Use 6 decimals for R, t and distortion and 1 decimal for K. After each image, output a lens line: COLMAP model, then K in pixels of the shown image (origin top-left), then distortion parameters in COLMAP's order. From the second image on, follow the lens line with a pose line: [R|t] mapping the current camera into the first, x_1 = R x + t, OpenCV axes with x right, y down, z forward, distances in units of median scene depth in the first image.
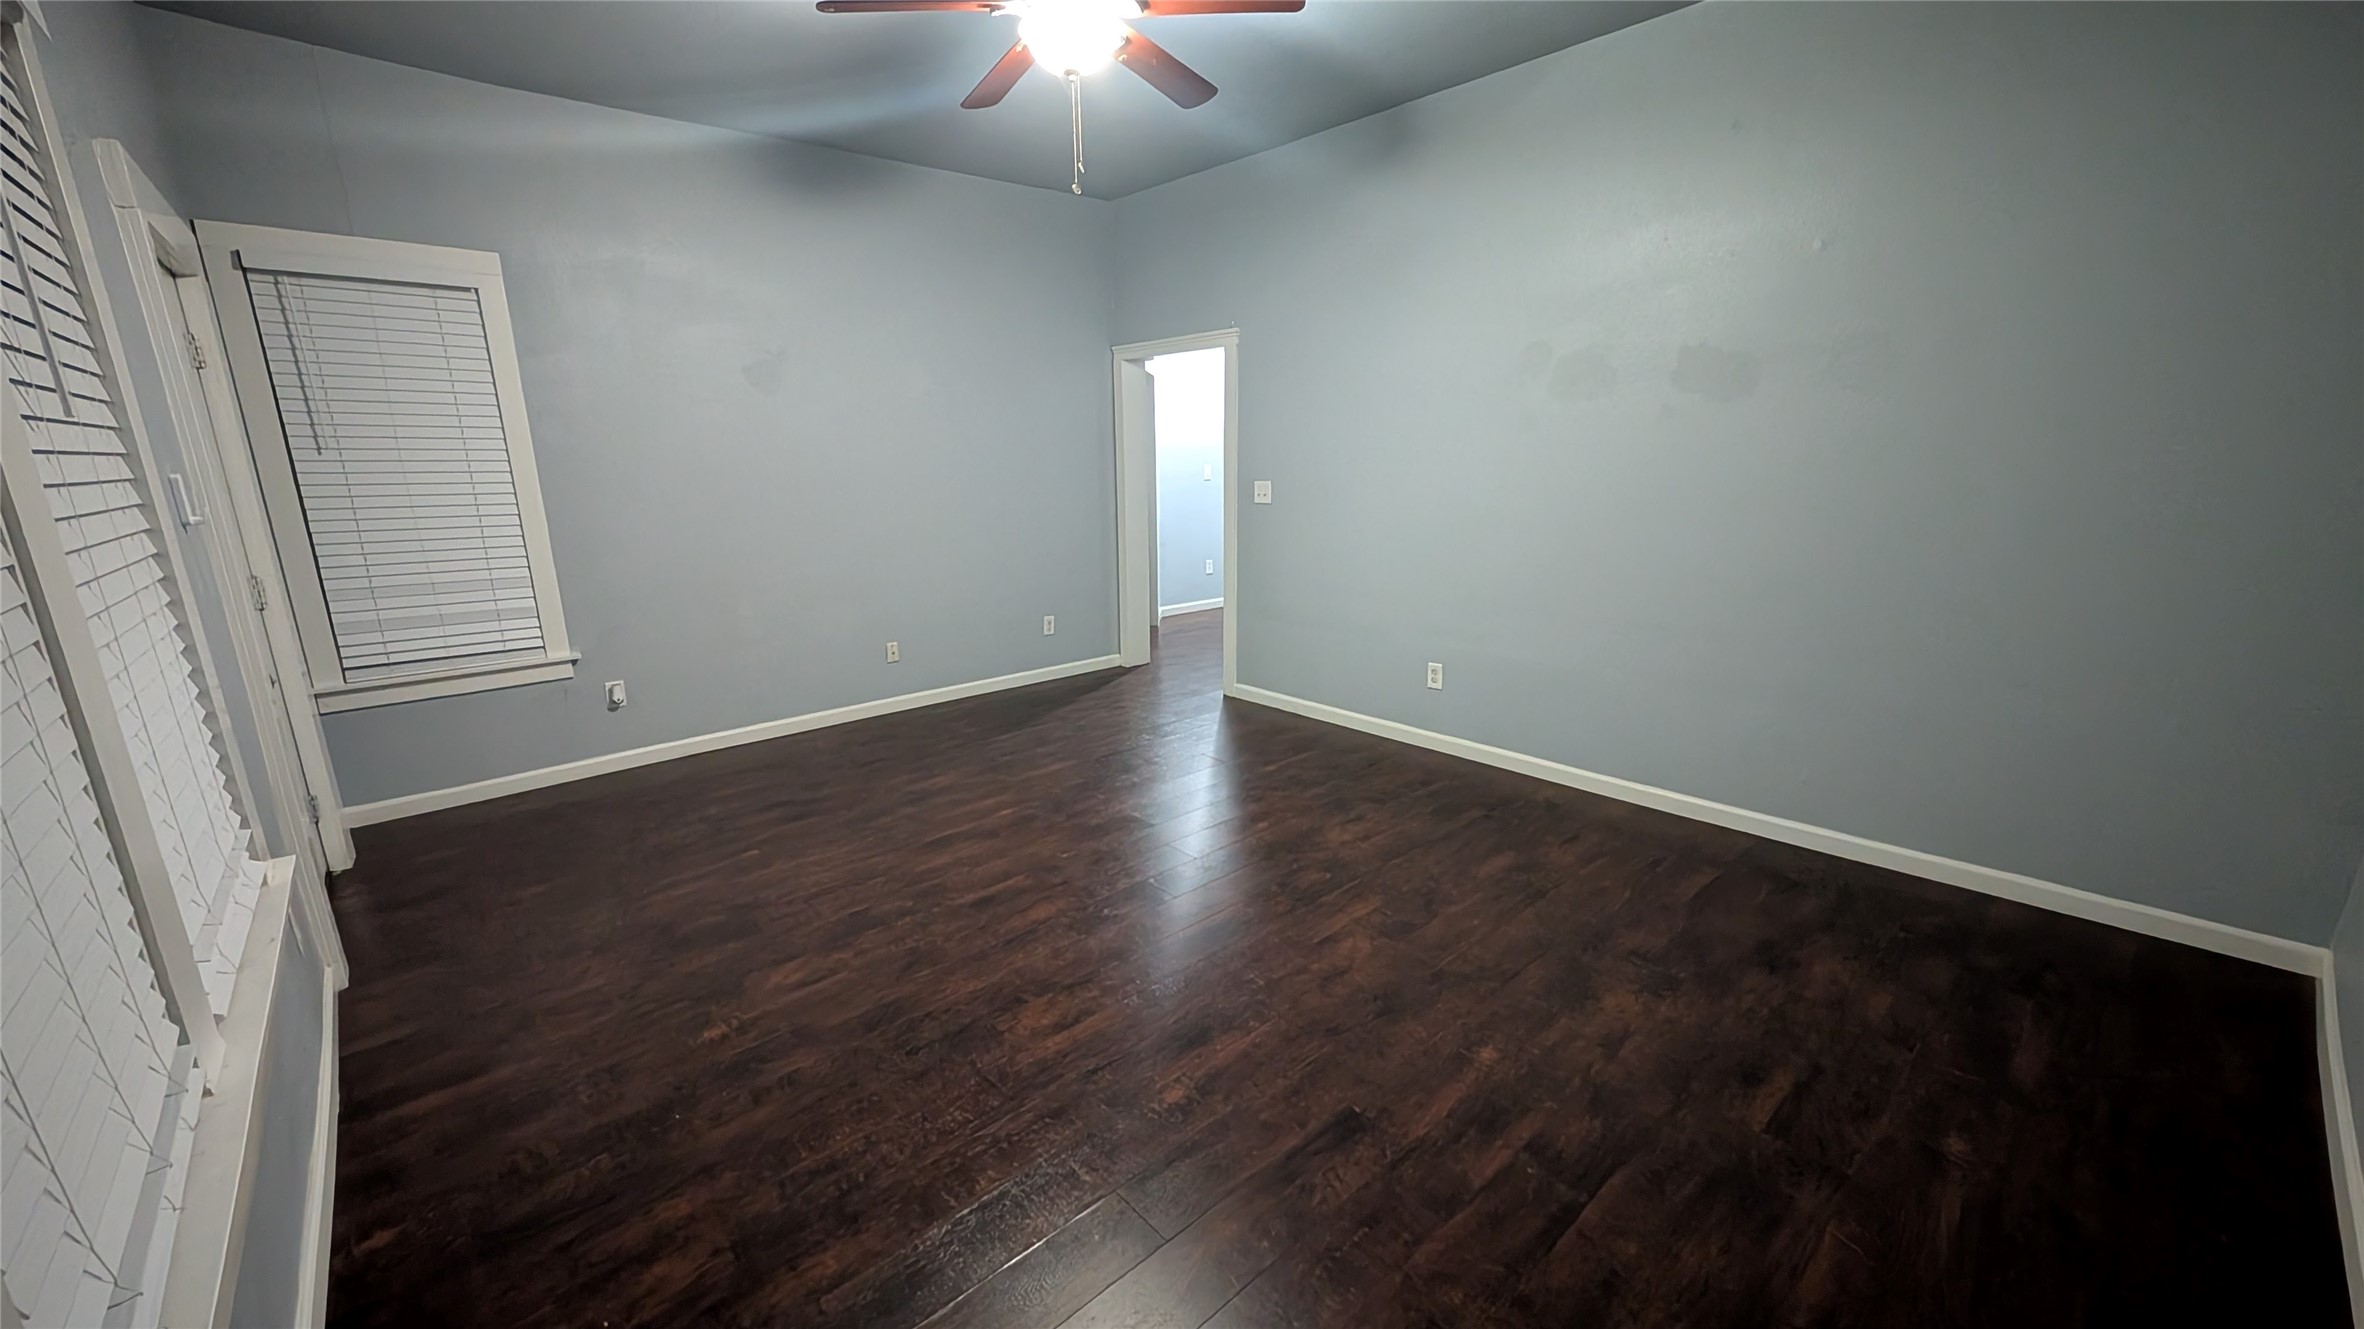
lens RADIAL K [[892.5, 0, 1177.4], [0, 892.5, 665.5], [0, 0, 1]] dist [-0.001166, -0.000192]
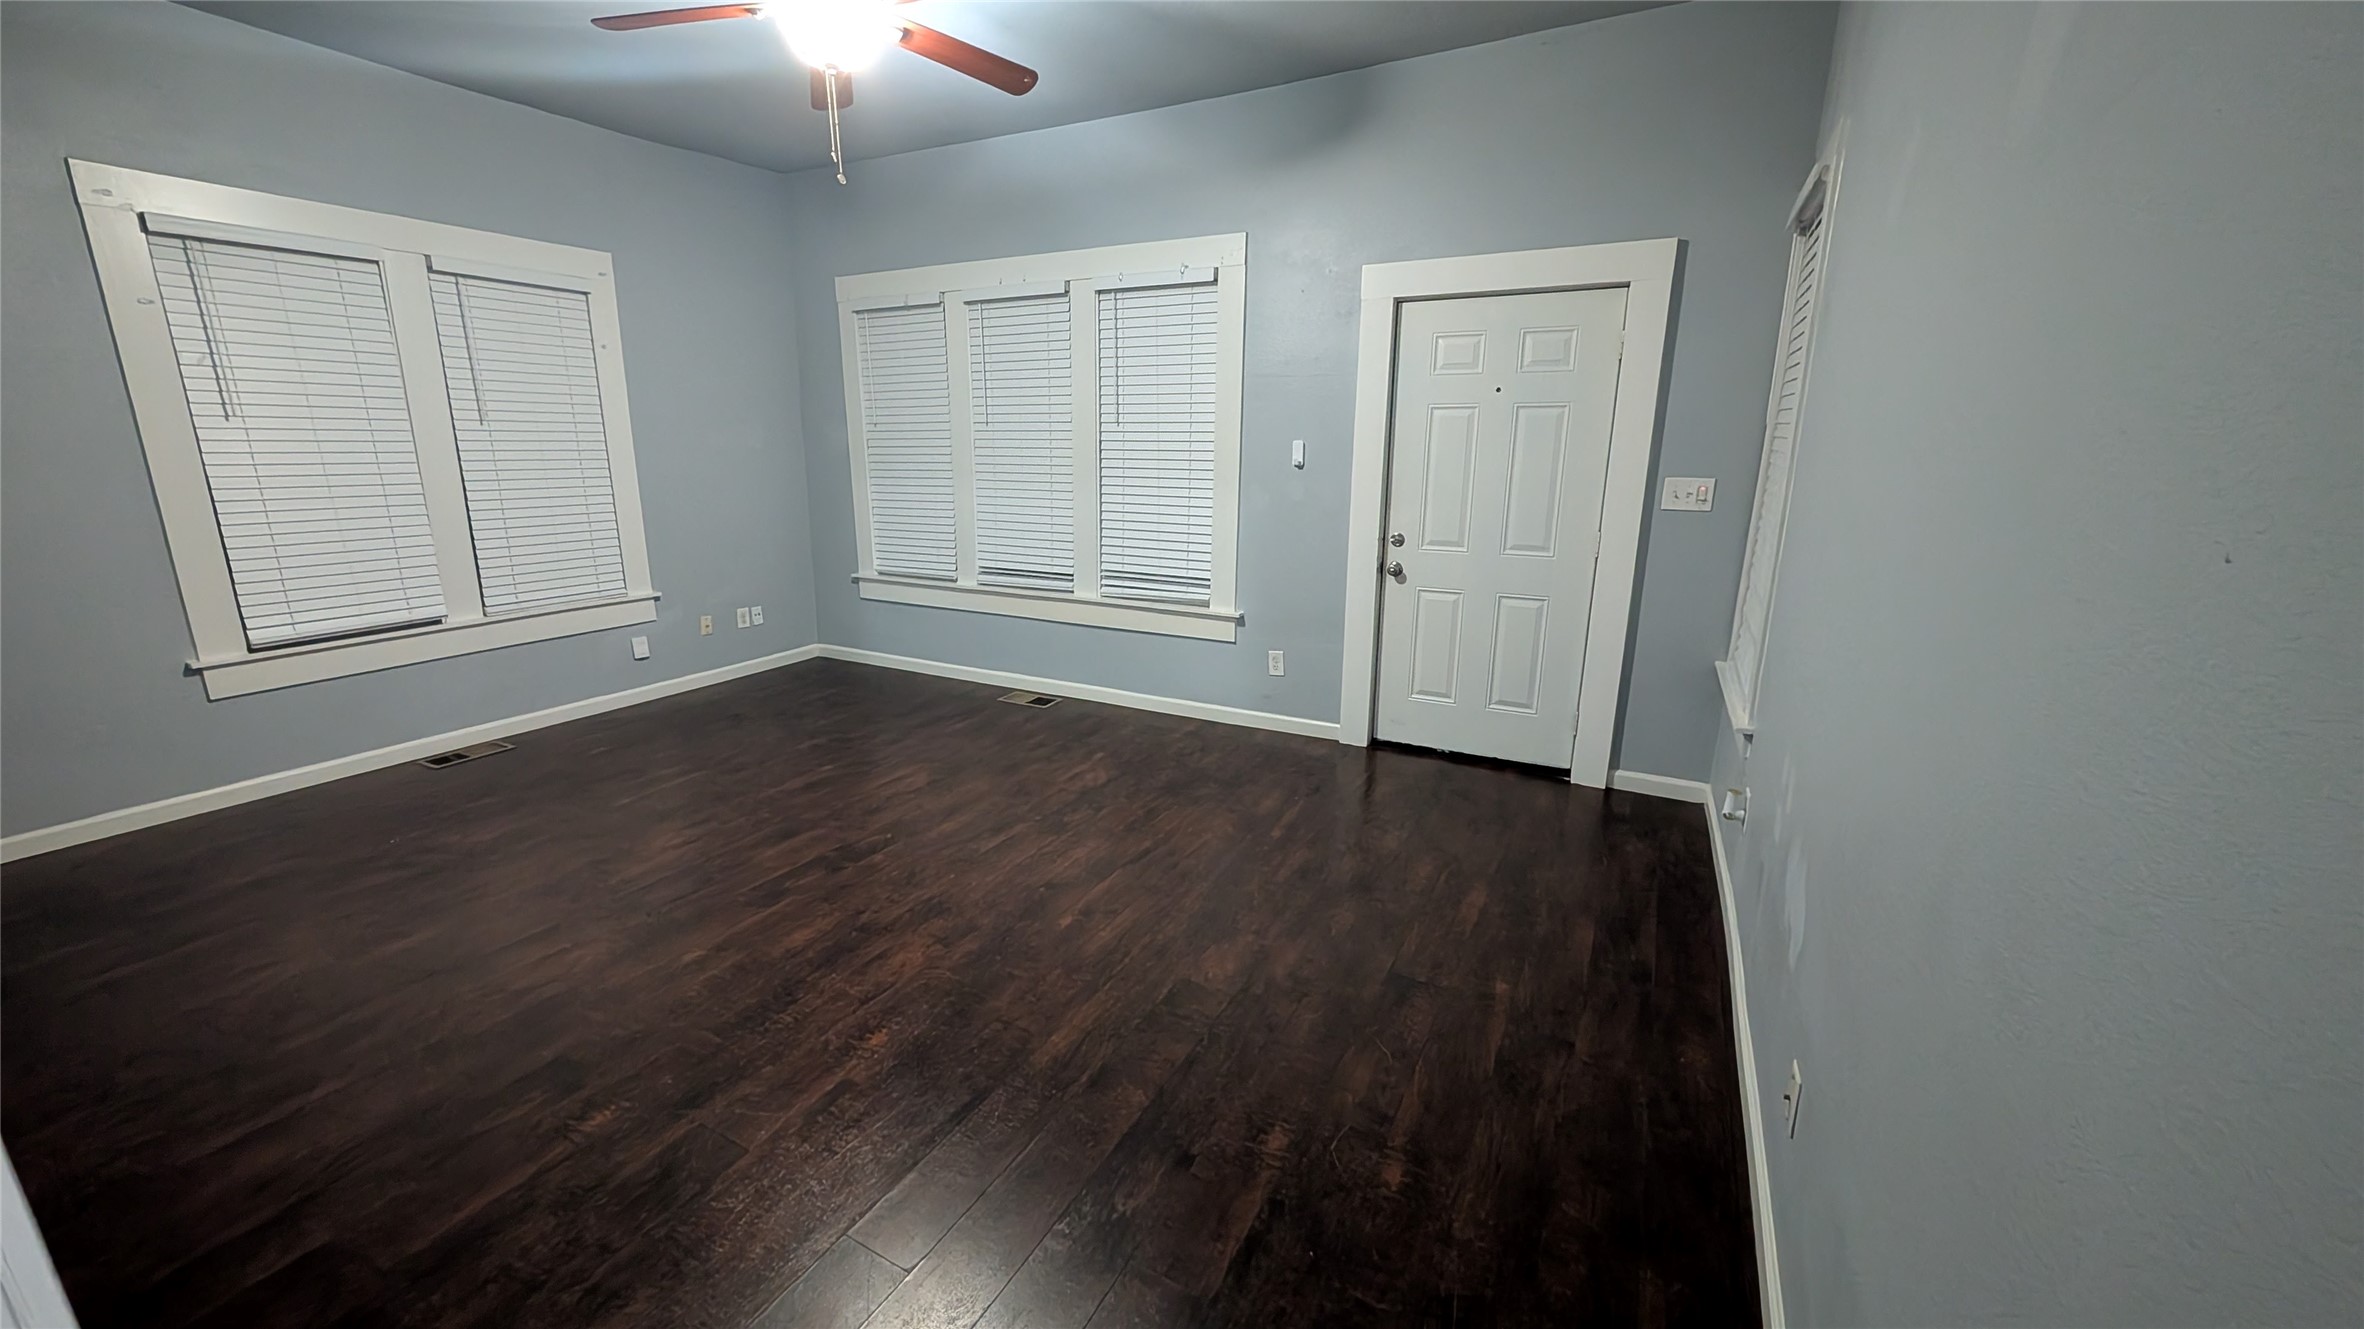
lens RADIAL K [[892.5, 0, 1177.4], [0, 892.5, 665.5], [0, 0, 1]] dist [-0.001166, -0.000192]
pose [[-0.938863, 0.094723, -0.331005, -0.069720], [-0.072579, 0.885351, 0.459223, -0.488362], [0.336555, 0.455171, -0.824348, 2.021483]]
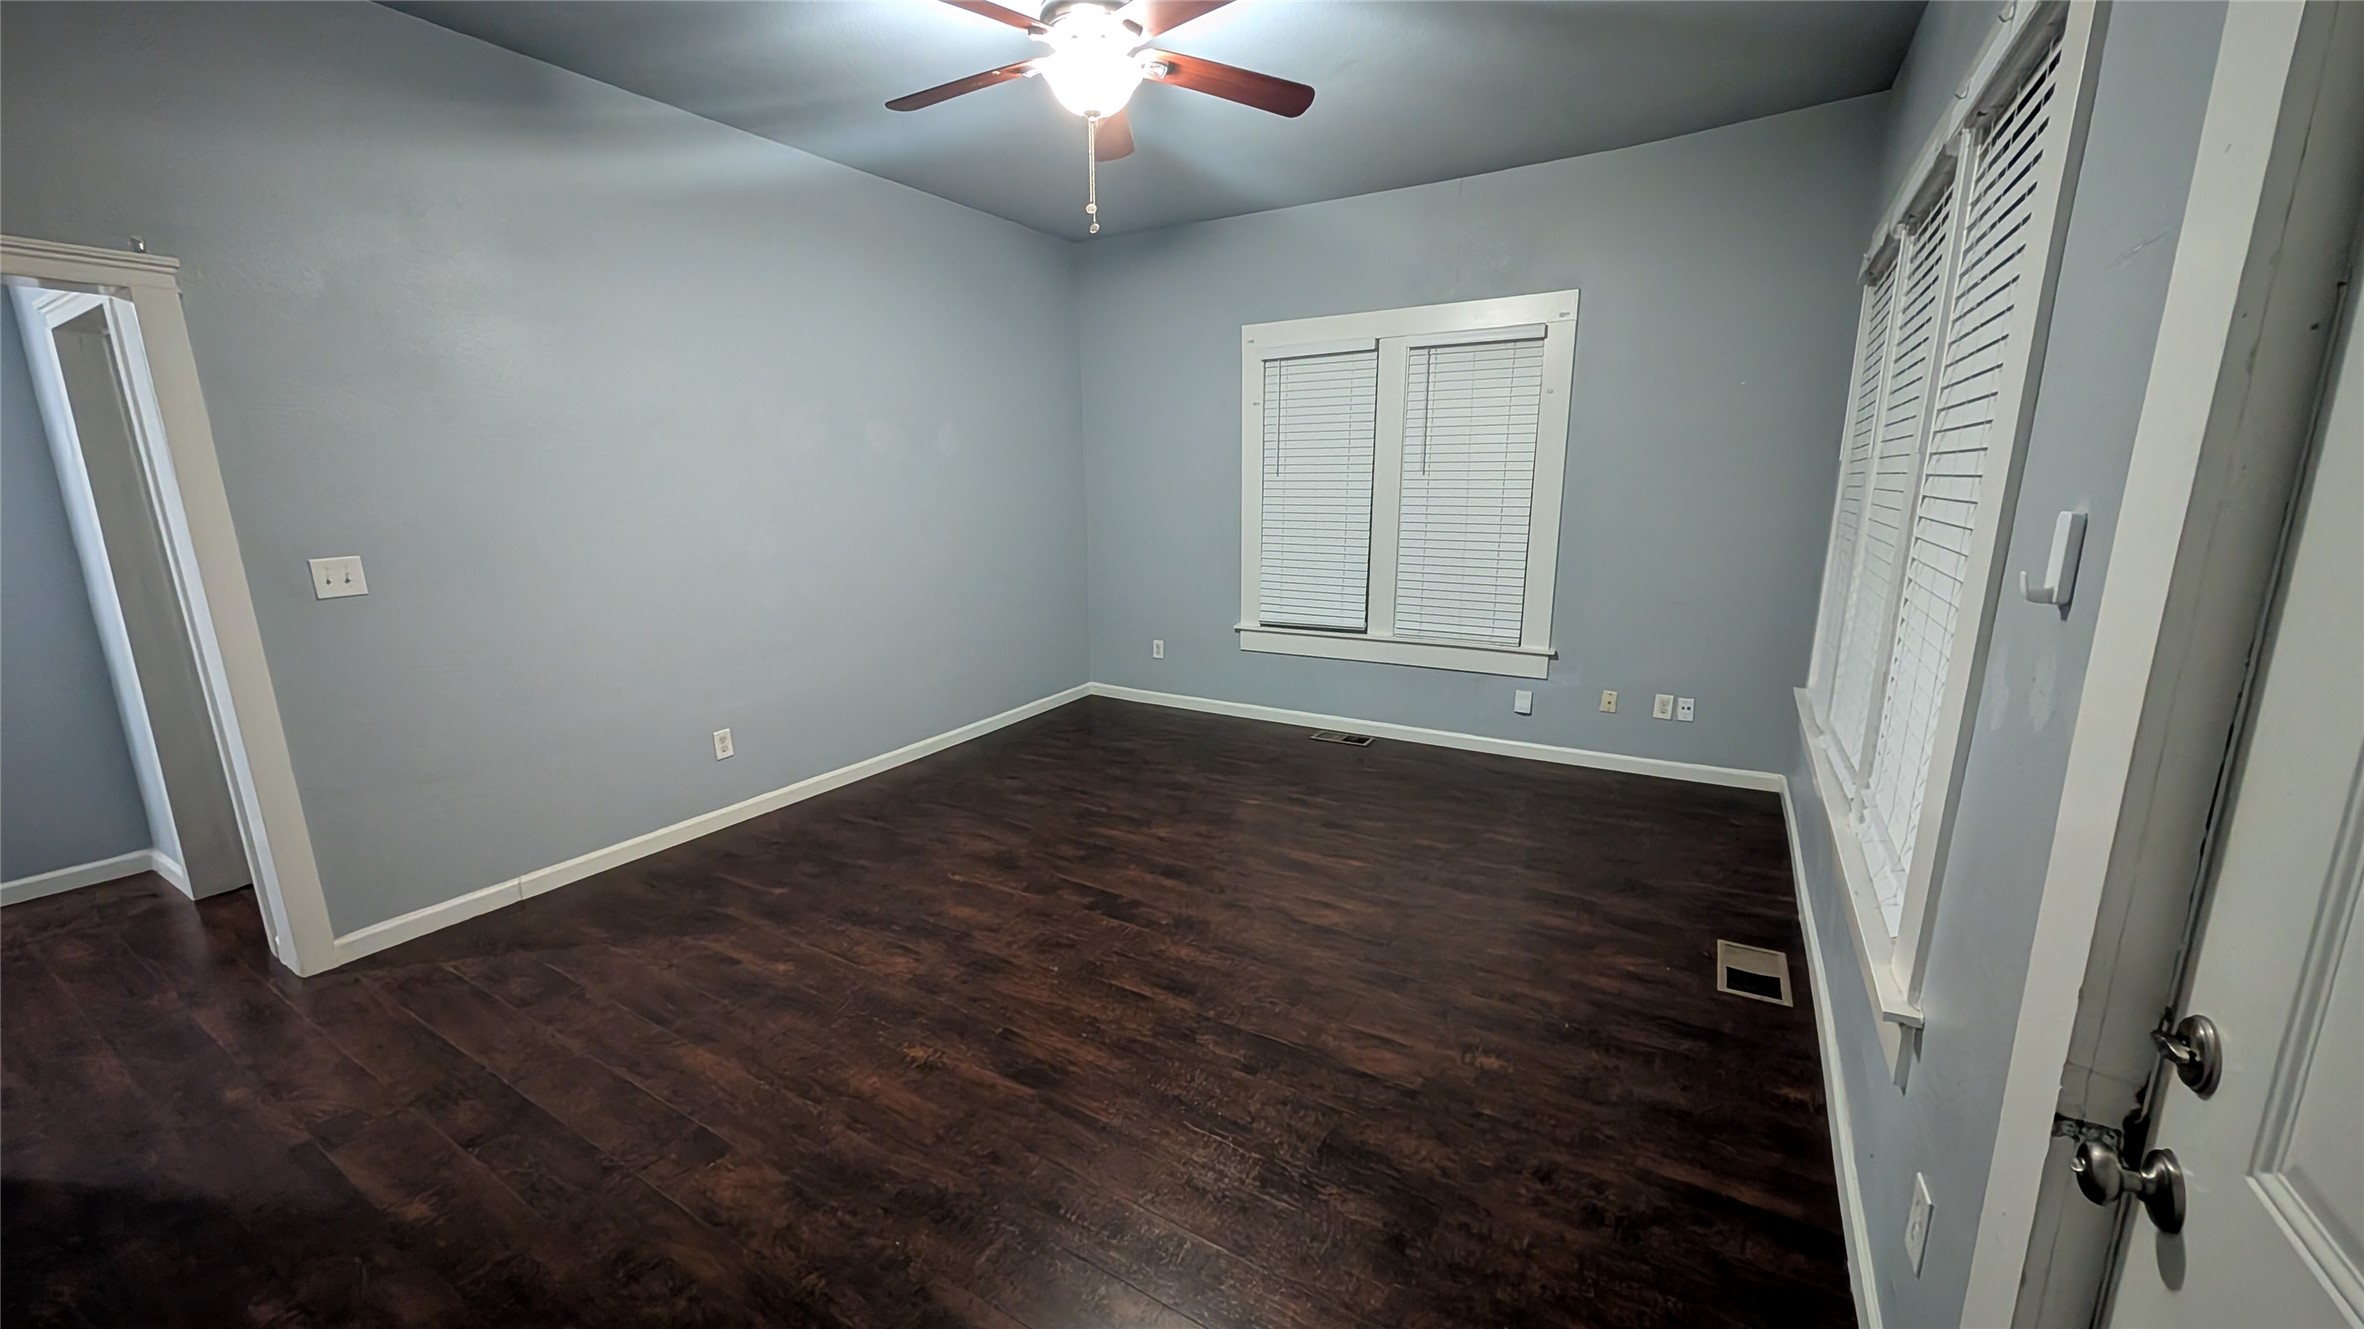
lens RADIAL K [[892.5, 0, 1177.4], [0, 892.5, 665.5], [0, 0, 1]] dist [-0.001166, -0.000192]
pose [[-0.293943, -0.178980, 0.938916, -1.044683], [0.239130, 0.937303, 0.253535, -0.279511], [-0.925427, 0.299048, -0.232714, 1.165377]]
